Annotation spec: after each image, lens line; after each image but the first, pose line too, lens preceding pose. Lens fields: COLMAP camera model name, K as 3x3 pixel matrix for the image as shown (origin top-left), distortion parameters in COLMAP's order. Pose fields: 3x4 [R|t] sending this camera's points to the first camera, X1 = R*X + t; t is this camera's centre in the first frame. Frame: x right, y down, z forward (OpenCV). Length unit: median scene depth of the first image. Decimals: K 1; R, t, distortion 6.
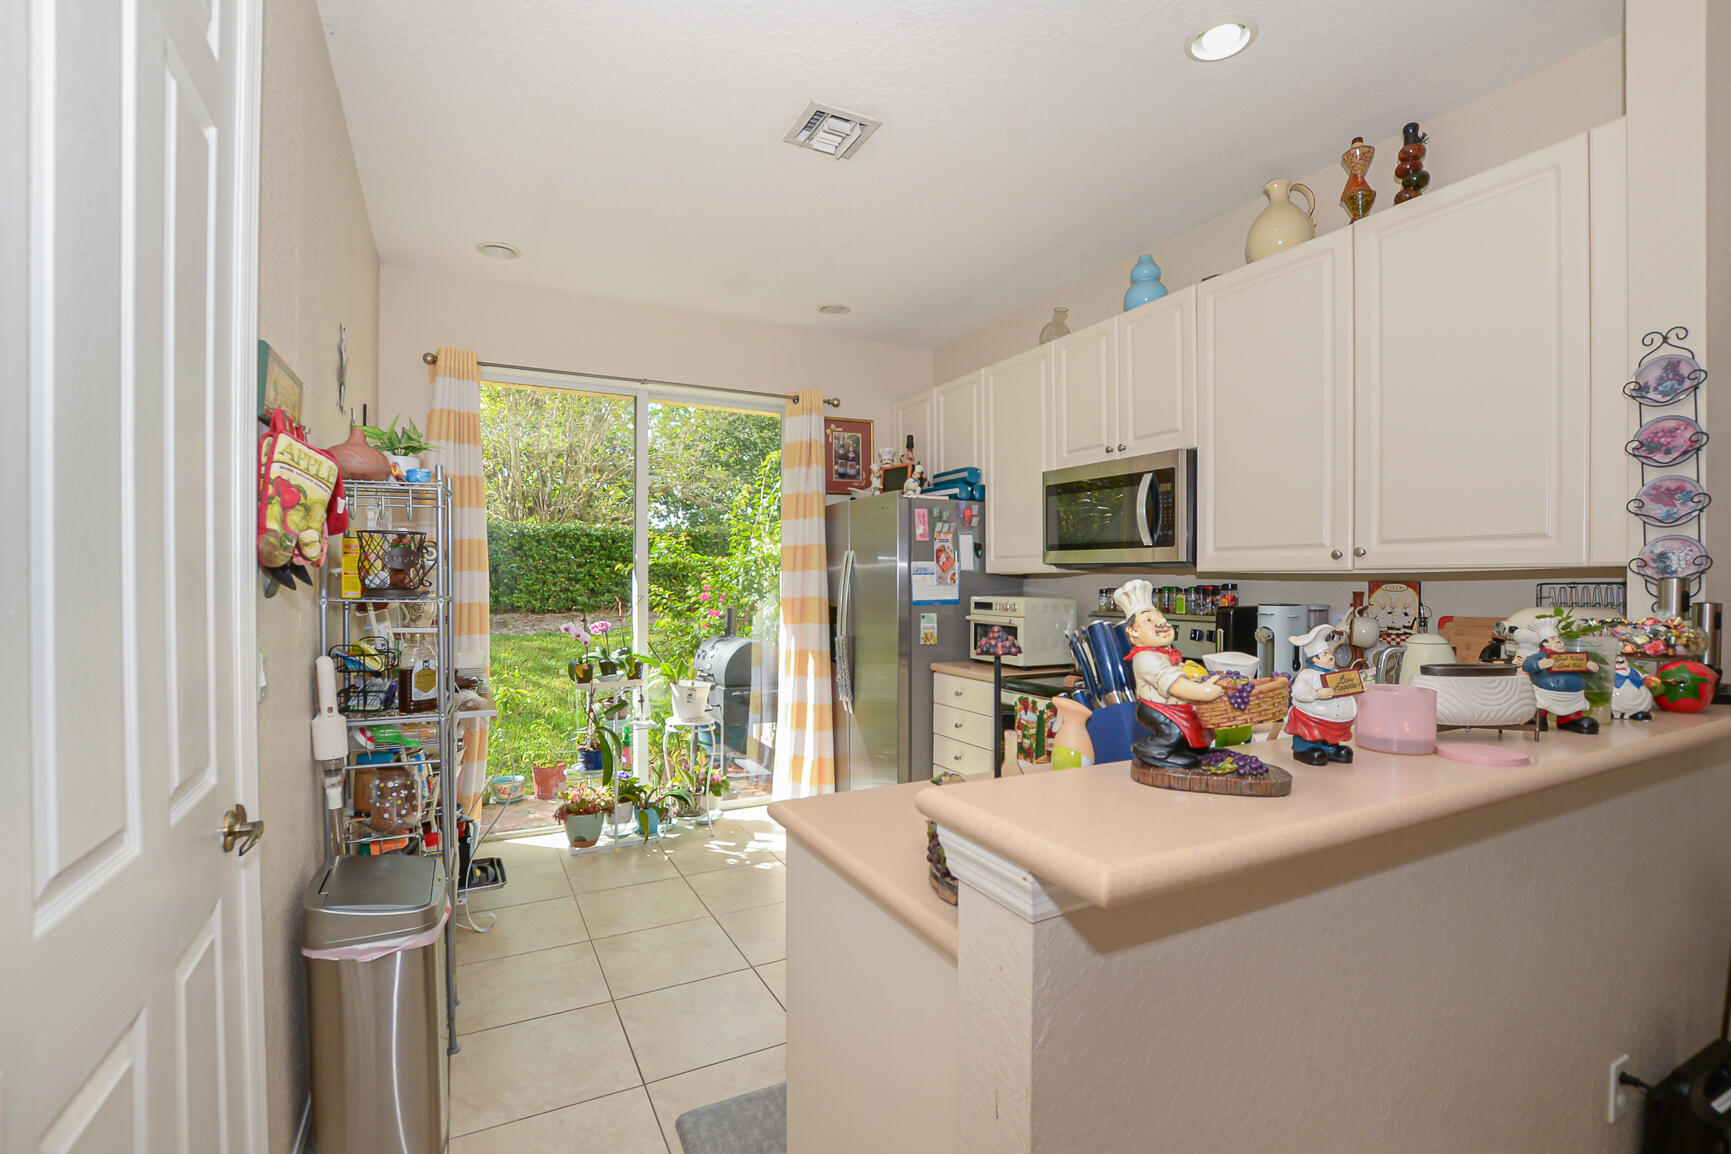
lens RADIAL K [[777.3, 0, 855.9], [0, 777.3, 580.6], [0, 0, 1]] dist [-0.032606, 0.005744]
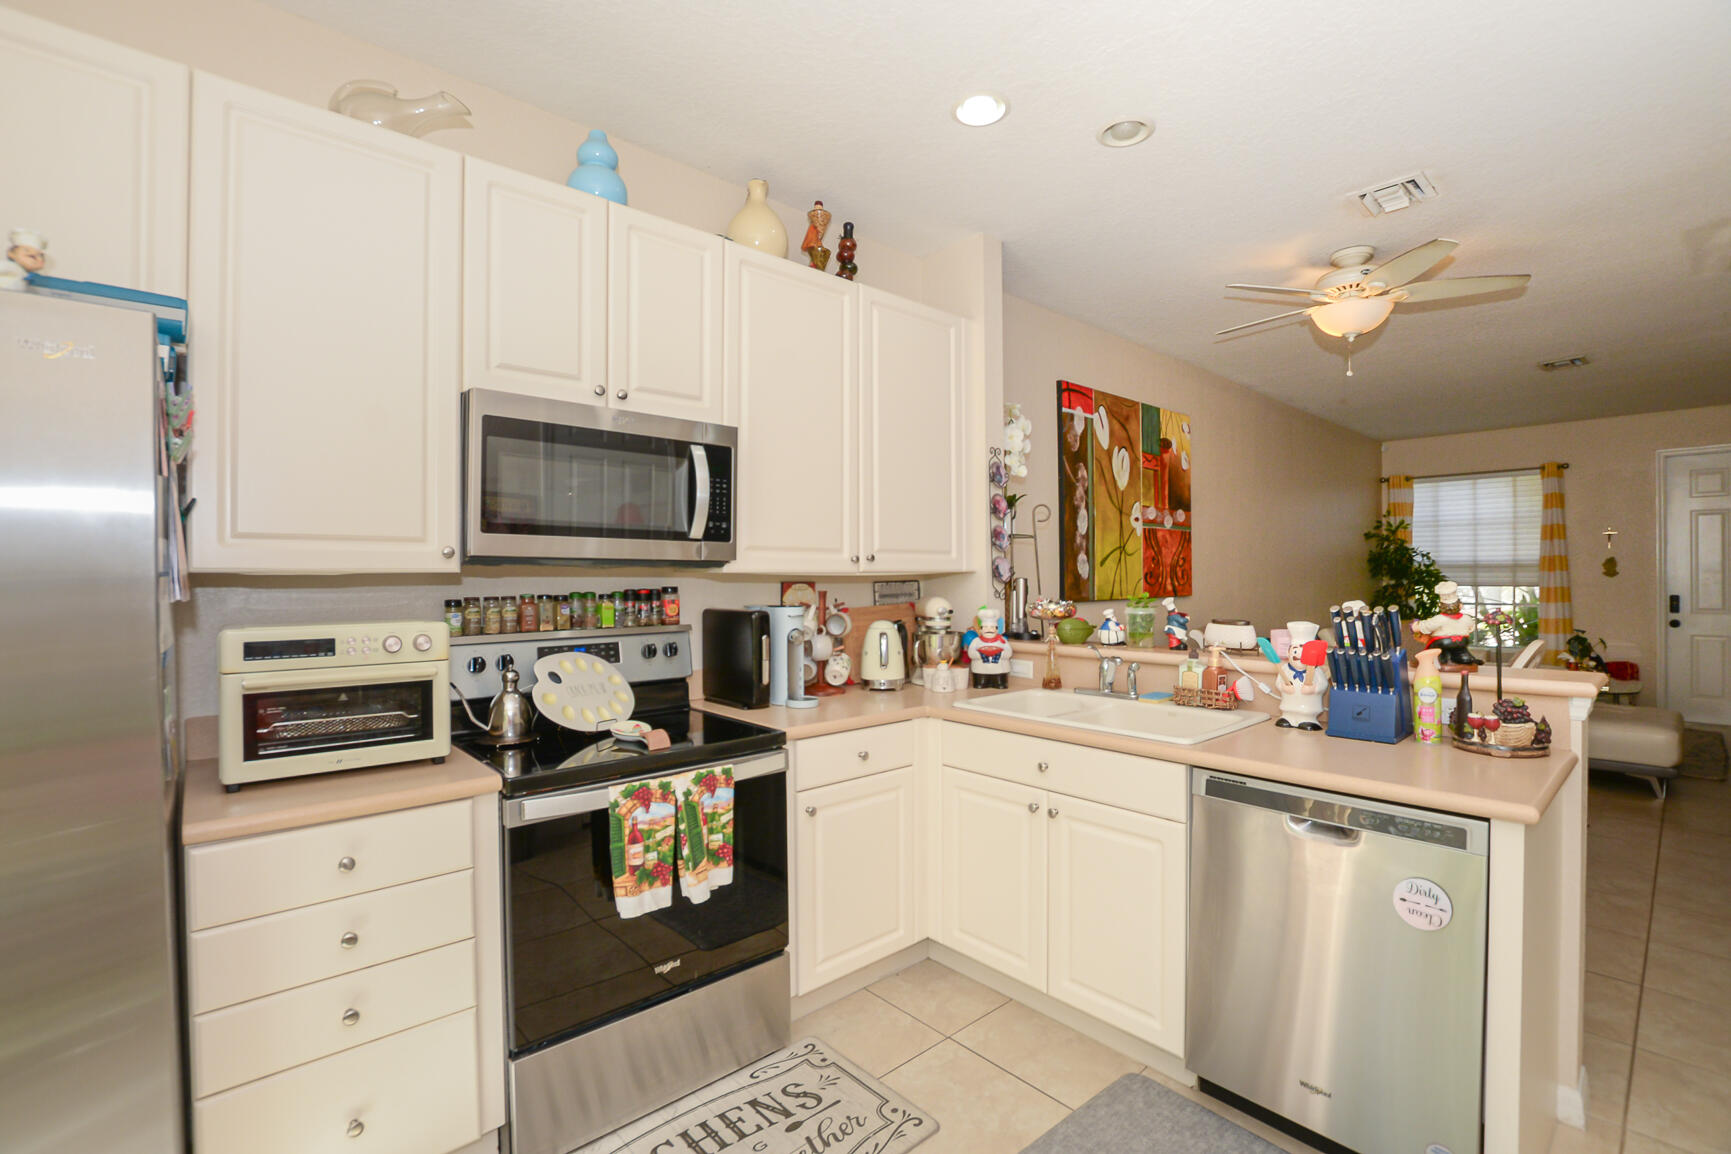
lens RADIAL K [[777.3, 0, 868.0], [0, 777.3, 568.9], [0, 0, 1]] dist [-0.032606, 0.005744]
pose [[-0.256082, 0.004867, 0.966643, -0.328167], [0.003129, 0.999986, -0.004206, -0.009021], [-0.966650, 0.001947, -0.256093, 0.812878]]
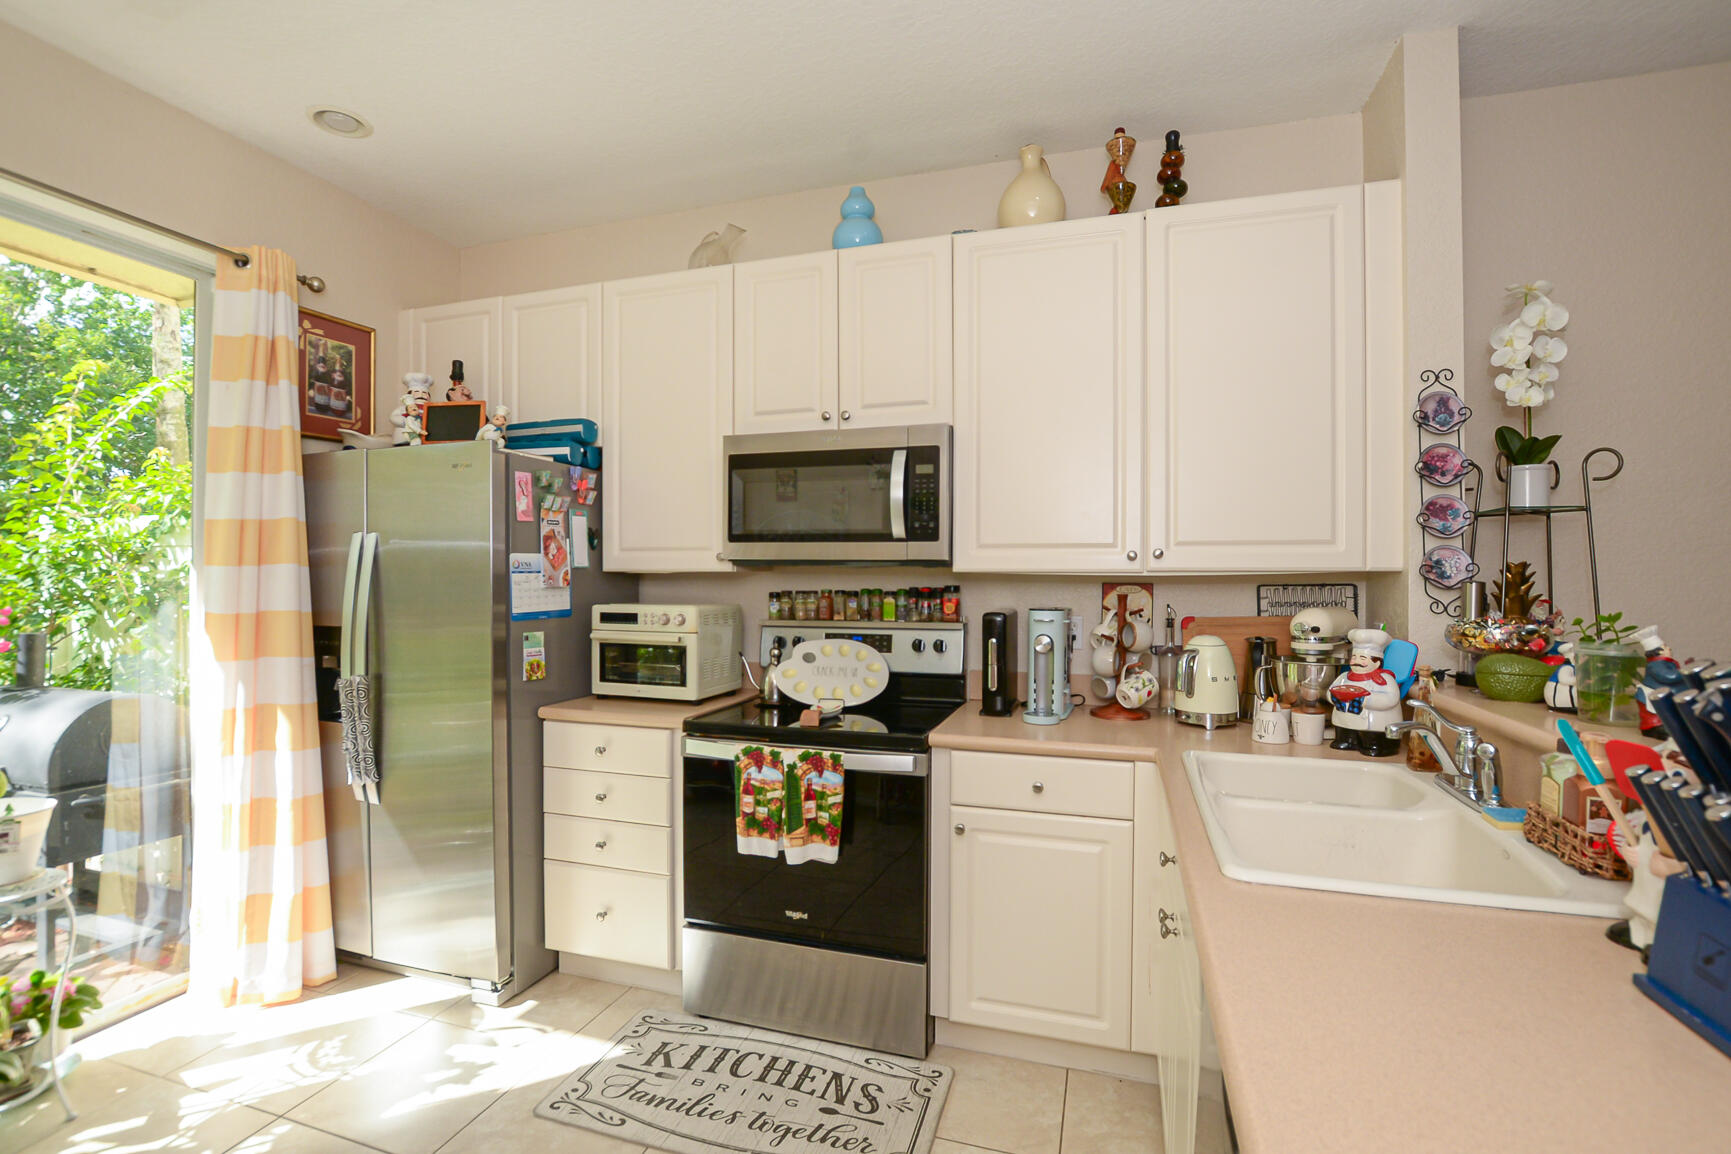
lens RADIAL K [[777.3, 0, 860.6], [0, 777.3, 576.8], [0, 0, 1]] dist [-0.032606, 0.005744]
pose [[0.708726, -0.000534, 0.705483, -0.178011], [0.000029, 1.000000, 0.000728, -0.005460], [-0.705484, -0.000496, 0.708726, 0.355142]]
